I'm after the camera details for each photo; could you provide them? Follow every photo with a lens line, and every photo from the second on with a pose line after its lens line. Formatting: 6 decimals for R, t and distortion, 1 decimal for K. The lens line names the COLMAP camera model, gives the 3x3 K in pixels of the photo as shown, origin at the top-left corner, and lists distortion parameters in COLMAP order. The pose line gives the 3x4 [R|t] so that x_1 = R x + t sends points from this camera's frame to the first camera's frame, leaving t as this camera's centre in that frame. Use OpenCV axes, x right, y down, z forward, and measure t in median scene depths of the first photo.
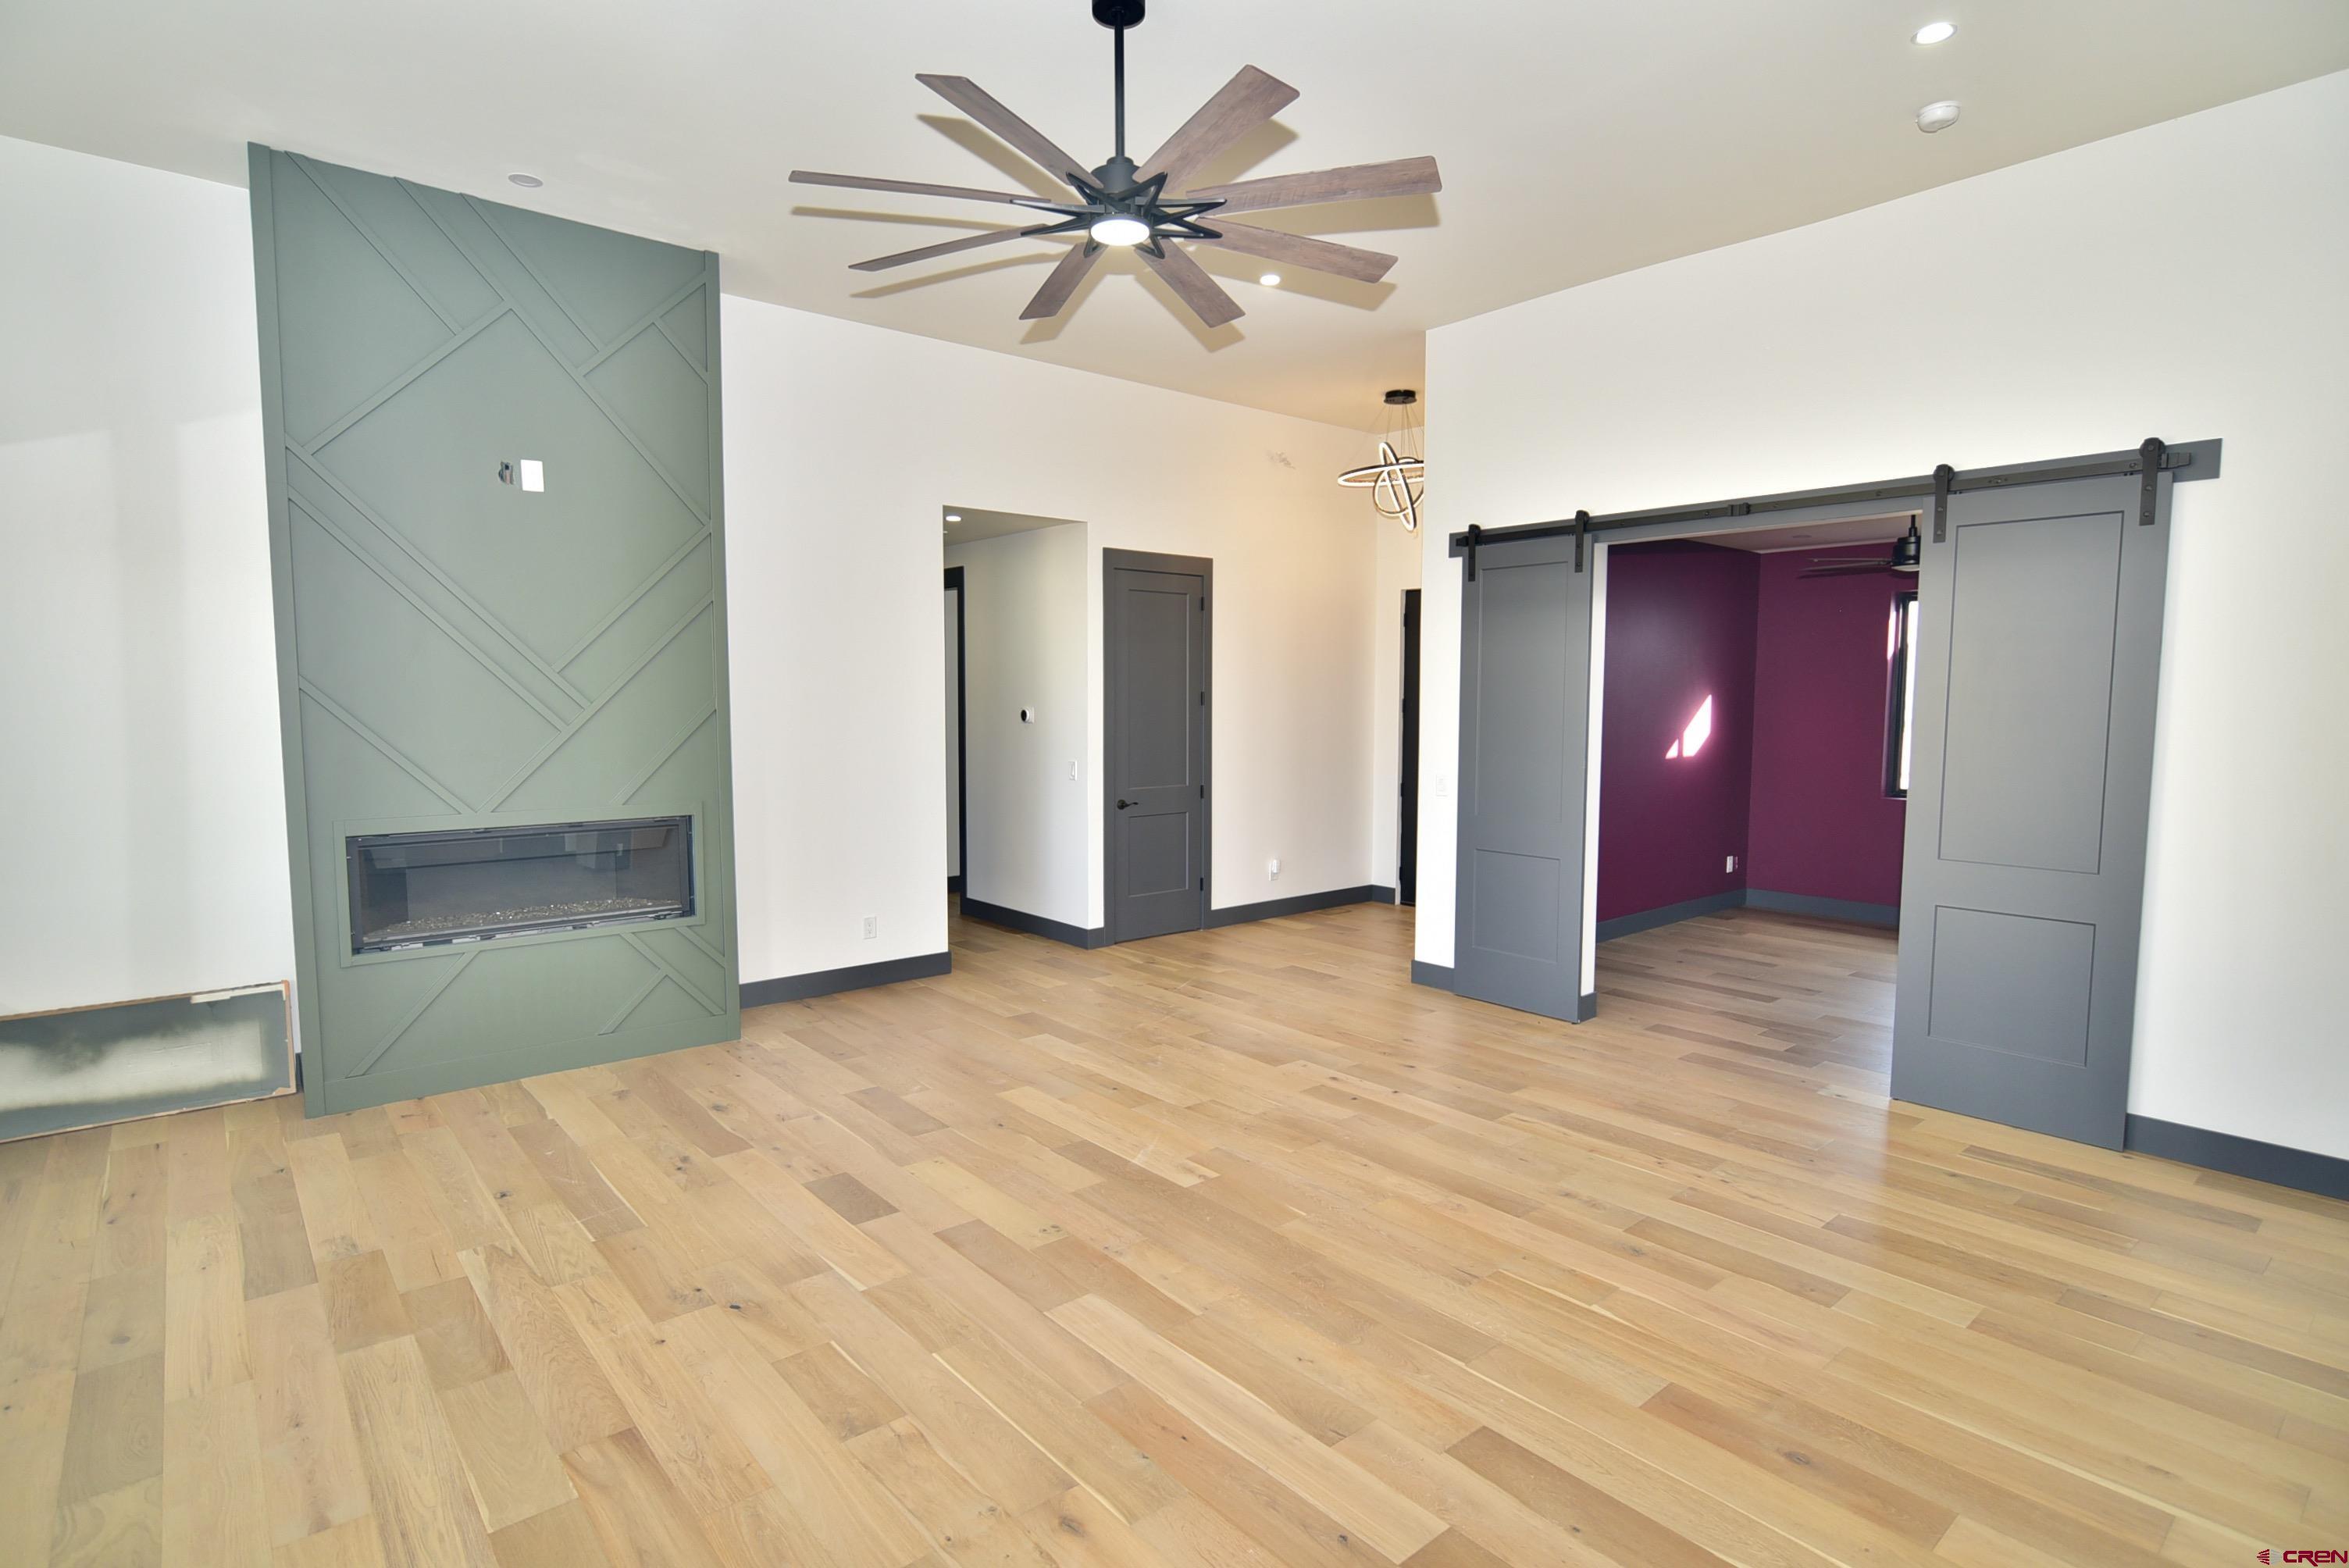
lens RADIAL K [[1175.1, 0, 1166.9], [0, 1175.1, 783.5], [0, 0, 1]] dist [-0.011991, 0.004201]
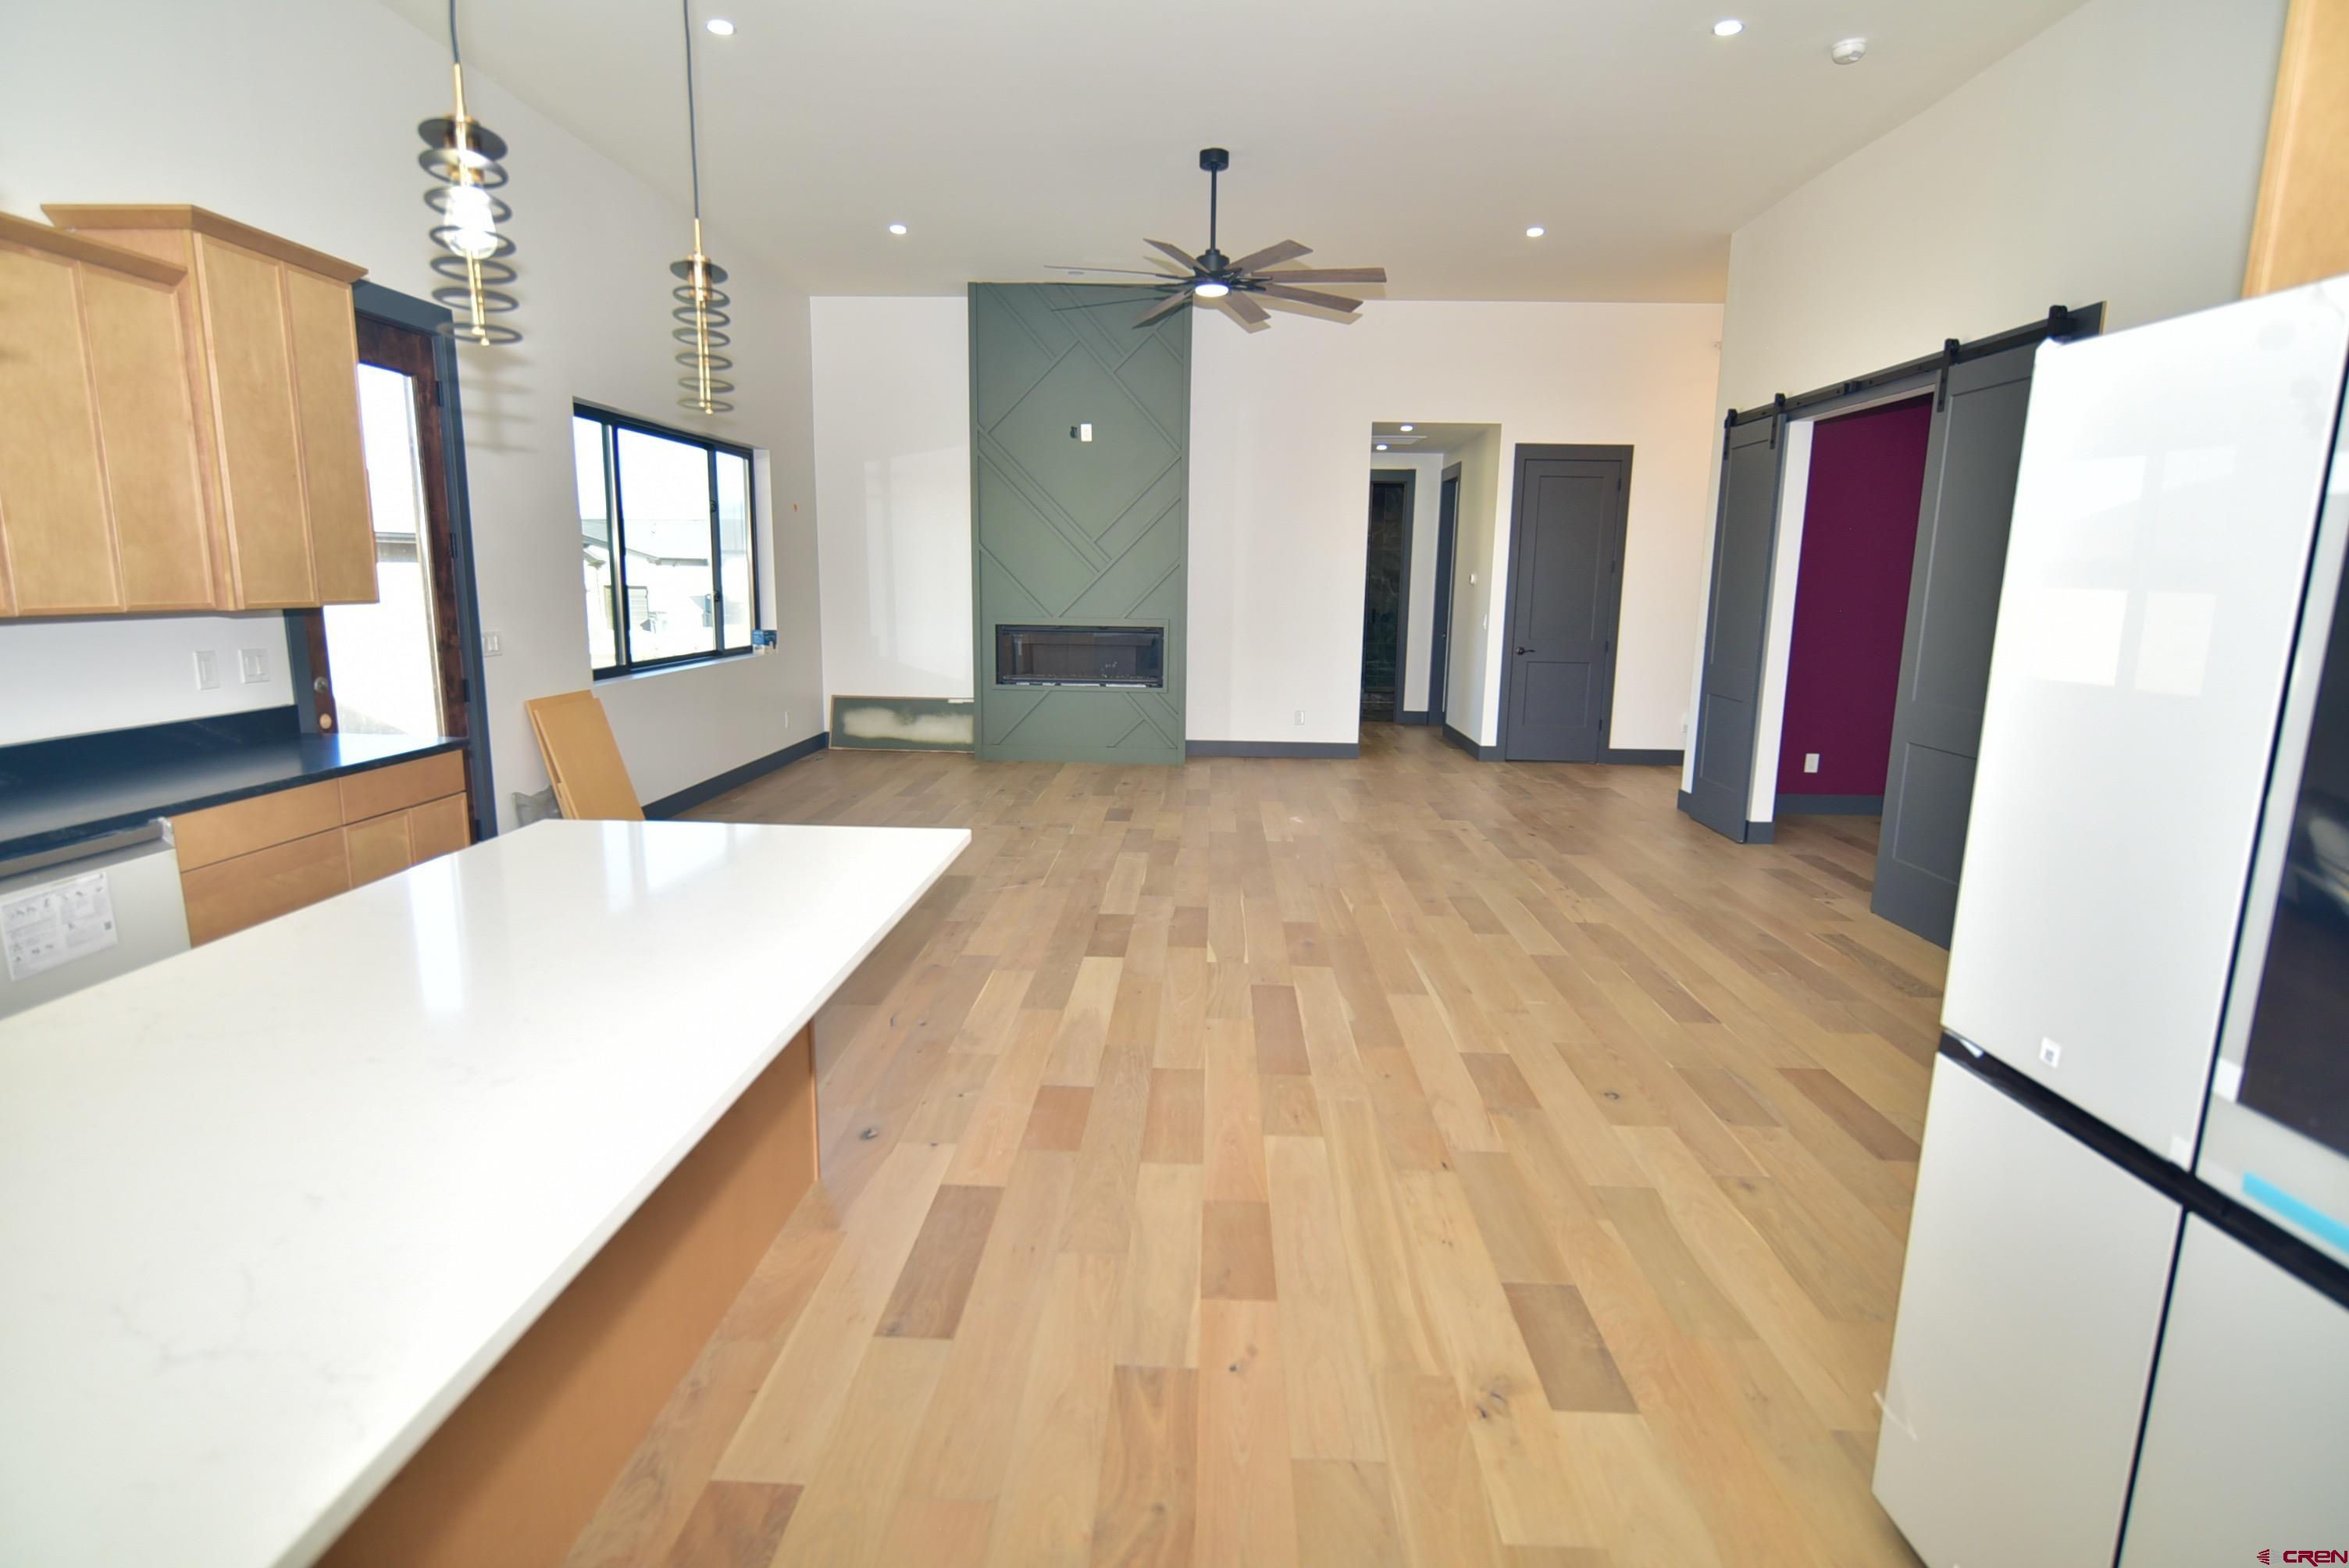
lens RADIAL K [[1175.1, 0, 1171.2], [0, 1175.1, 789.6], [0, 0, 1]] dist [-0.011991, 0.004201]
pose [[0.740799, 0.131534, -0.658723, 0.983727], [-0.065557, 0.990117, 0.123982, 0.062108], [0.668520, -0.048662, 0.742100, -0.349374]]
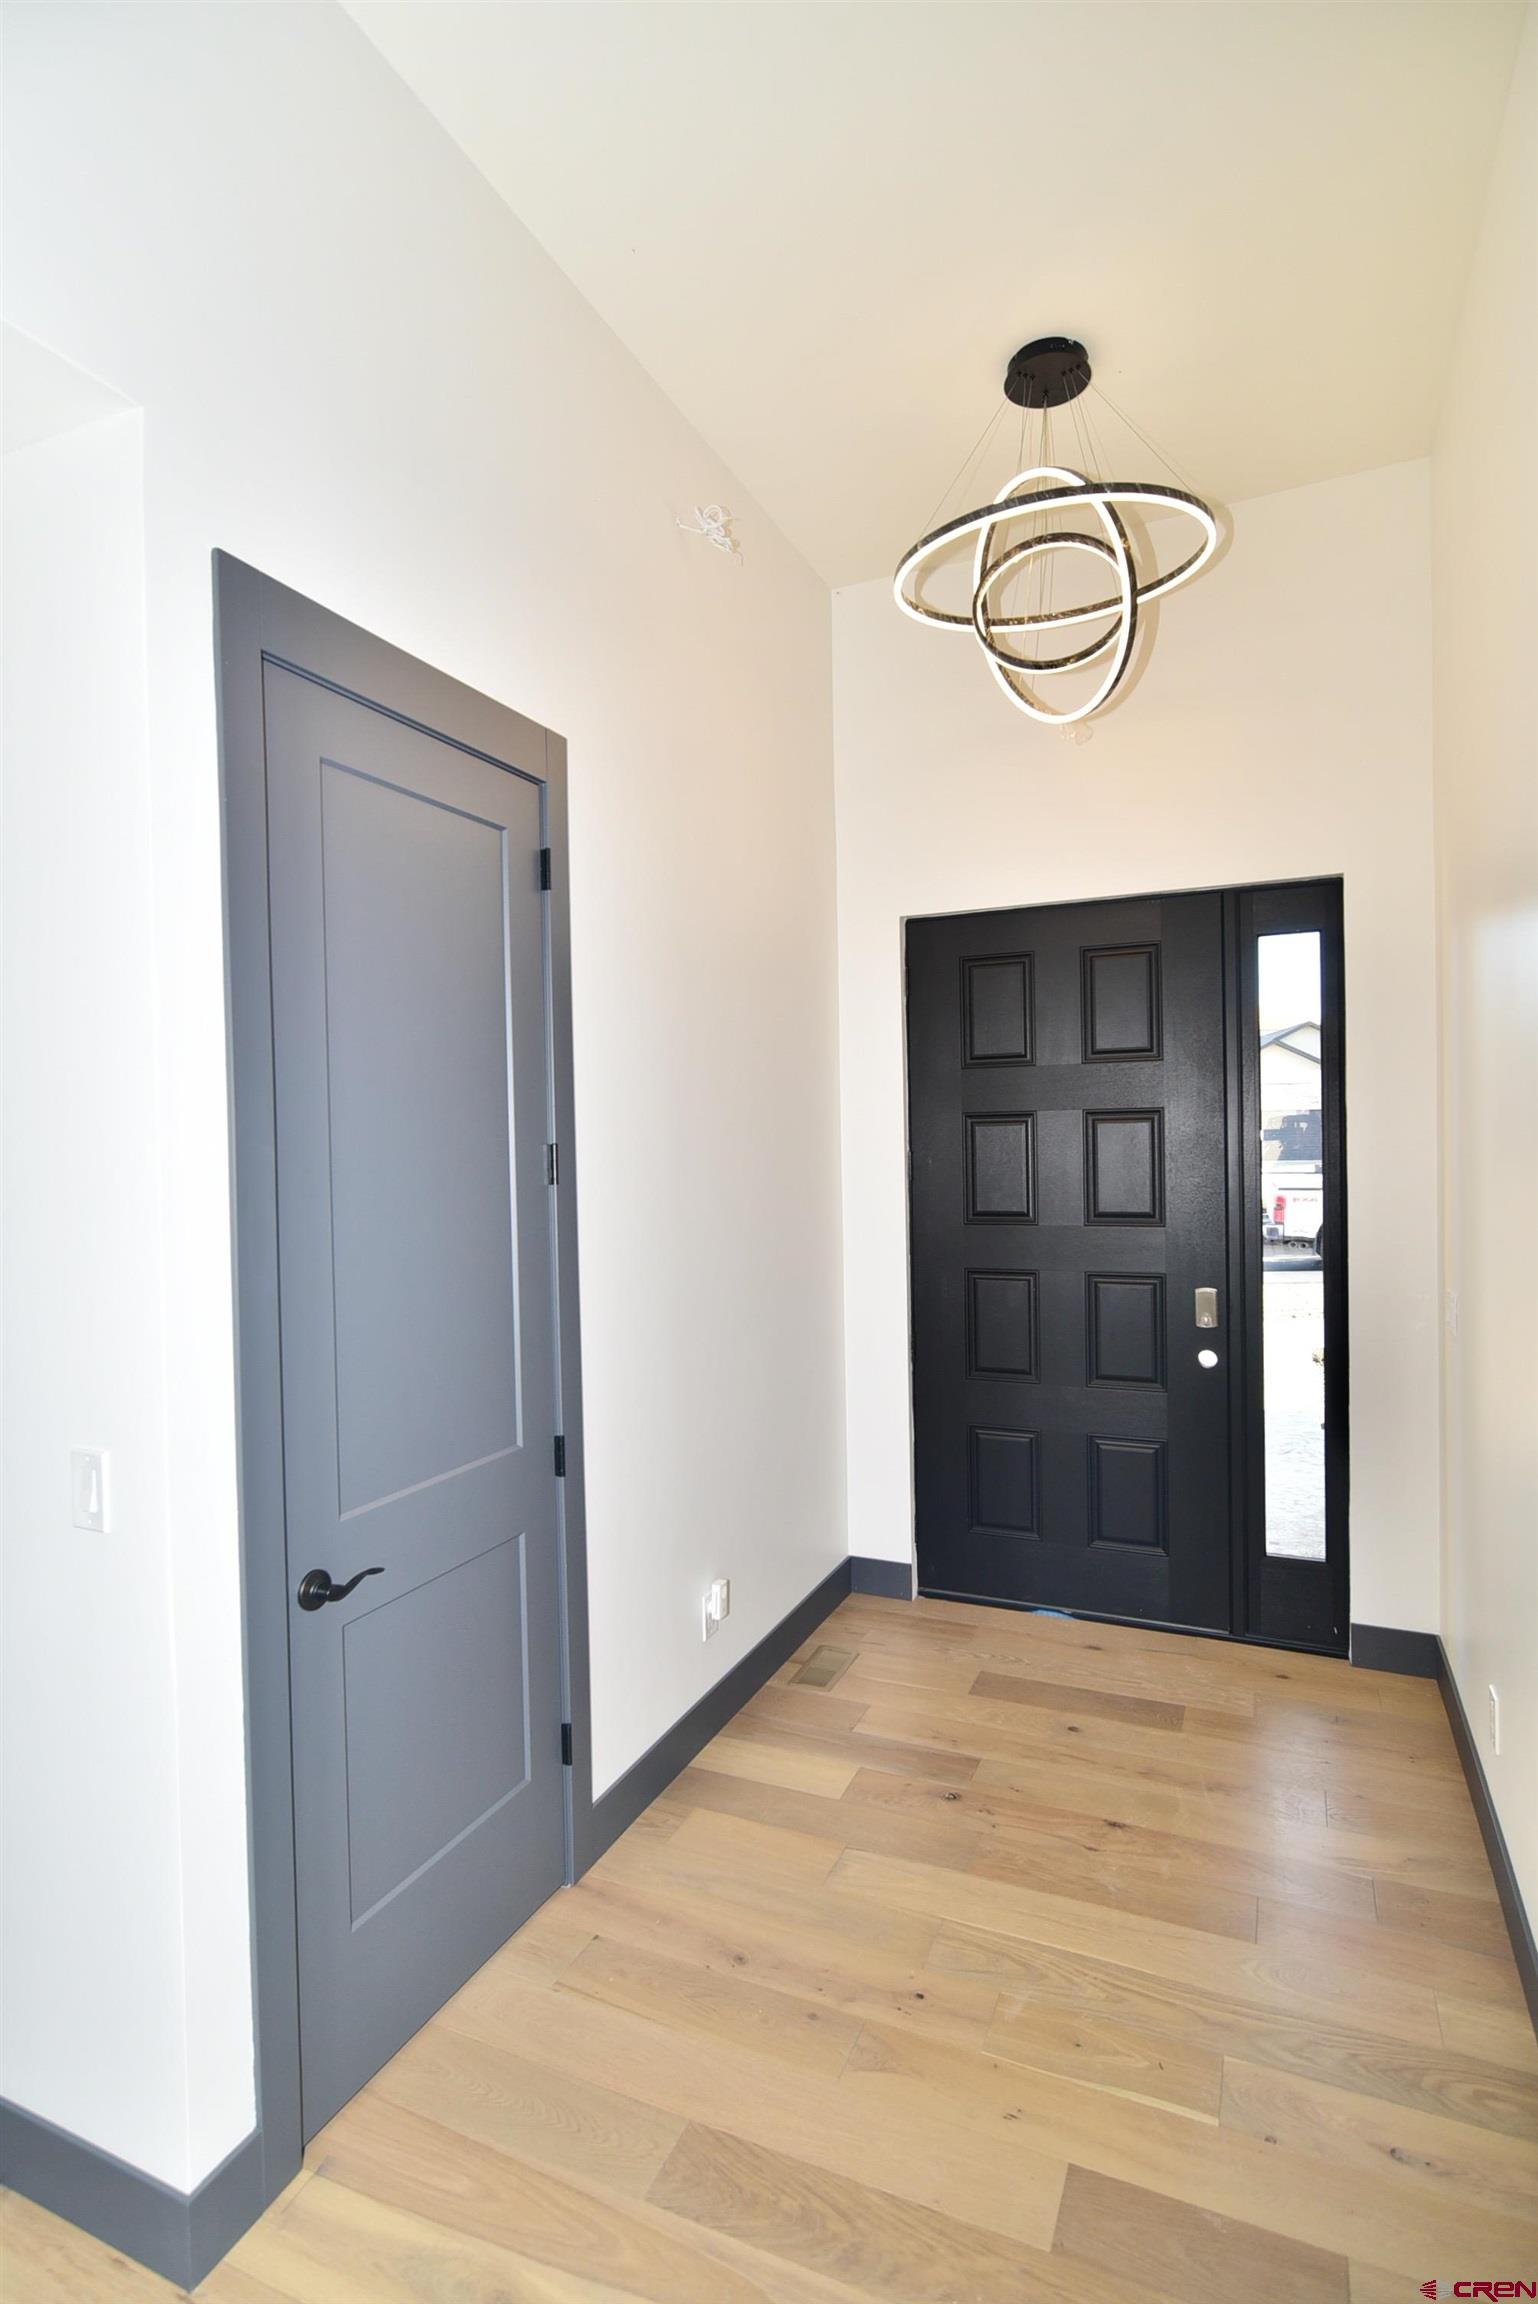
lens RADIAL K [[1152.6, 0, 764.8], [0, 1152.6, 1170.7], [0, 0, 1]] dist [-0.011991, 0.004201]
pose [[0.900043, -0.034802, 0.434409, -0.104467], [0.060490, 0.997134, -0.045445, -0.103178], [-0.431582, 0.067180, 0.899569, 1.348312]]
